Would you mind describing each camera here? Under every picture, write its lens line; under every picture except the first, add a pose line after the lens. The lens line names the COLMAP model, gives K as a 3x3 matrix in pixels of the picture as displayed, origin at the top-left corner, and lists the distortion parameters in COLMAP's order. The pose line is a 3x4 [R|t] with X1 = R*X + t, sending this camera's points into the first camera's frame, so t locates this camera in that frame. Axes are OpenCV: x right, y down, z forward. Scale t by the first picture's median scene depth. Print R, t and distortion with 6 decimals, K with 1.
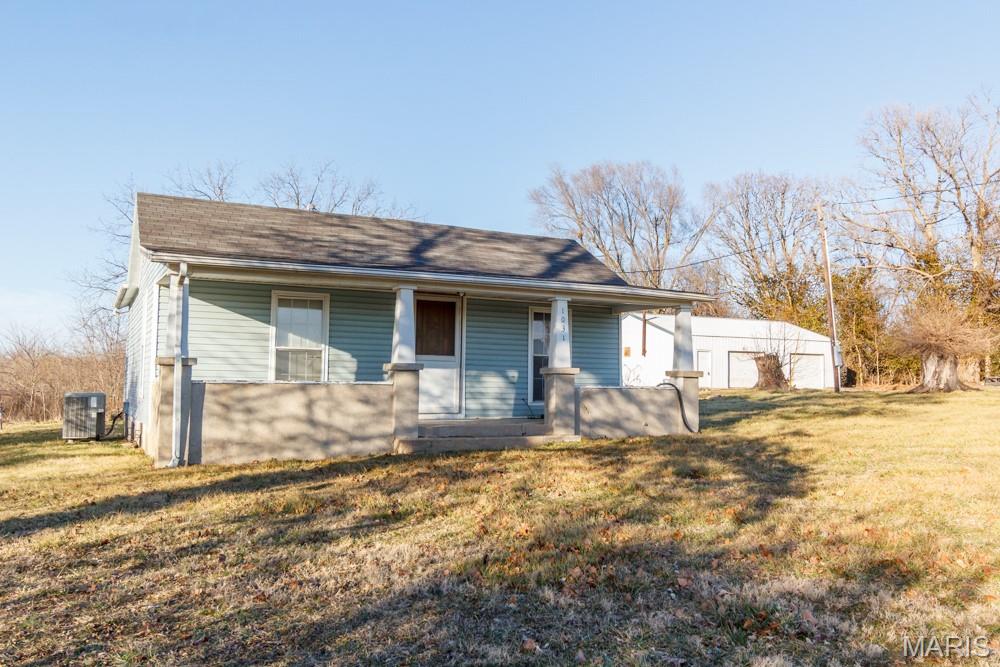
lens RADIAL K [[788.5, 0, 506.1], [0, 788.5, 338.2], [0, 0, 1]] dist [0.000095, 0.001382]
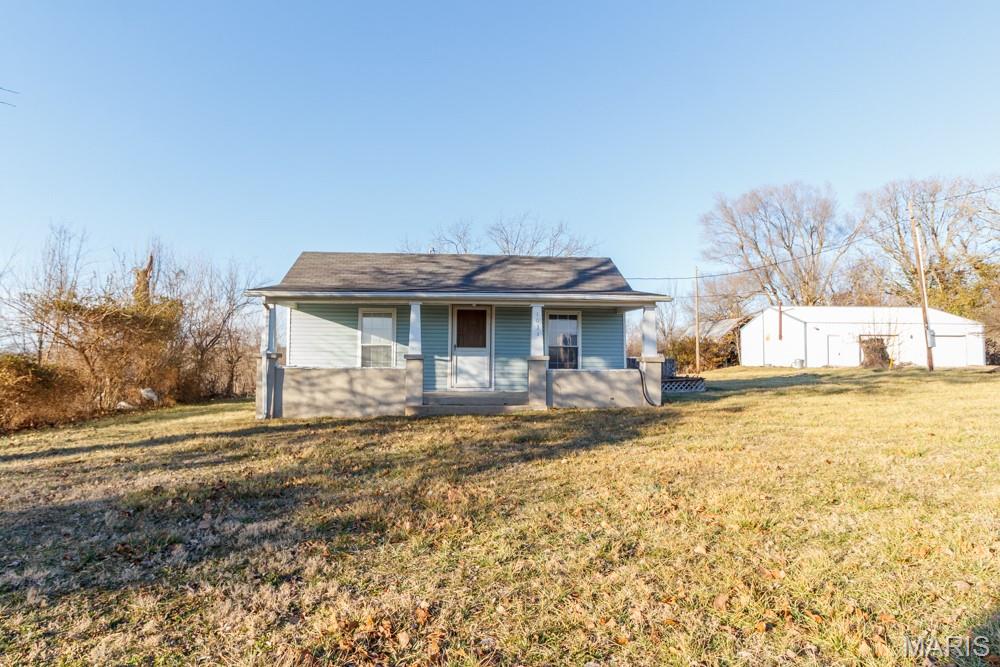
lens RADIAL K [[551.6, 0, 494.1], [0, 551.6, 340.3], [0, 0, 1]] dist [0.014343, -0.000378]
pose [[0.925396, -0.018727, -0.378538, 0.334393], [0.025699, 0.999580, 0.013373, -0.003484], [0.378129, -0.022104, 0.925489, 0.074695]]
